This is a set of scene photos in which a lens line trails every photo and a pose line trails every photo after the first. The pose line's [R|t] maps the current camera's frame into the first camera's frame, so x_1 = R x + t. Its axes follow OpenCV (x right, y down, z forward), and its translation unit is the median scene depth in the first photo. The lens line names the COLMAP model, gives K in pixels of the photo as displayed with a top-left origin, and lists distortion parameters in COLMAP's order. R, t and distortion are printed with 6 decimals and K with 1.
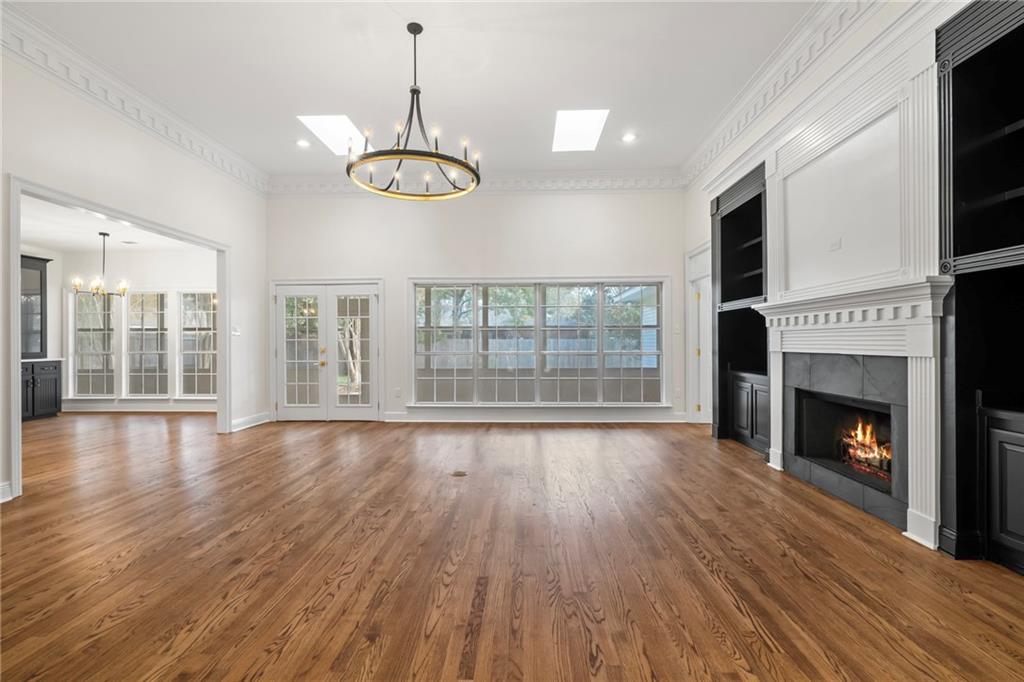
lens RADIAL K [[473.2, 0, 512.0], [0, 473.2, 341.0], [0, 0, 1]] dist [0.000419, 0.000103]
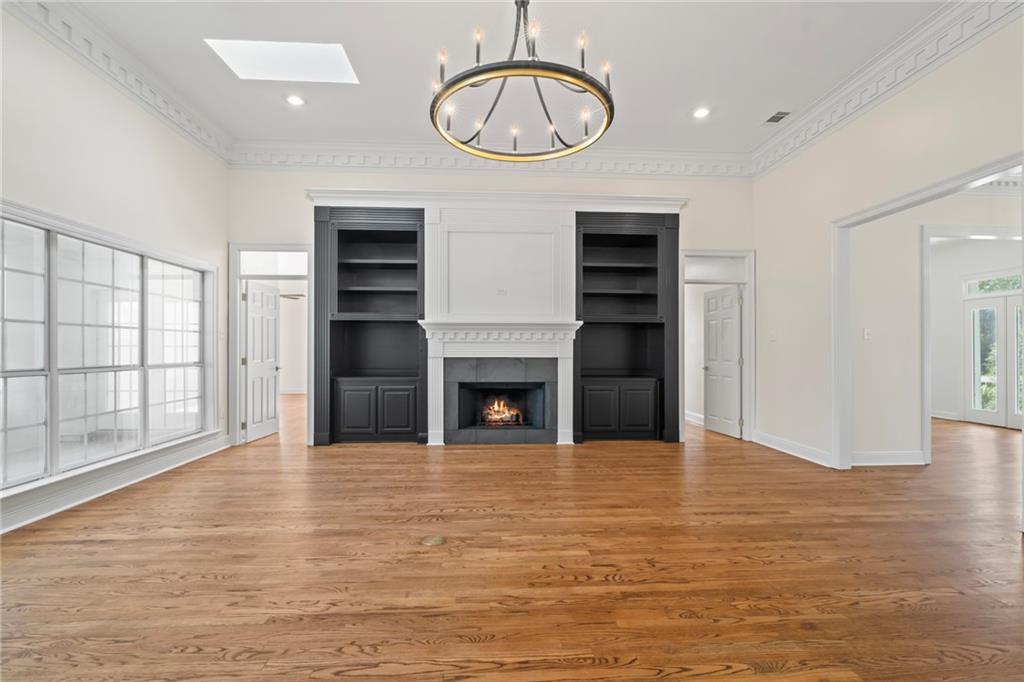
lens RADIAL K [[473.2, 0, 512.0], [0, 473.2, 341.0], [0, 0, 1]] dist [0.000419, 0.000103]
pose [[-0.110354, 0.025258, 0.993571, -1.119234], [-0.002825, 0.999665, -0.025727, 0.014373], [-0.993888, -0.005646, -0.110245, 1.340905]]
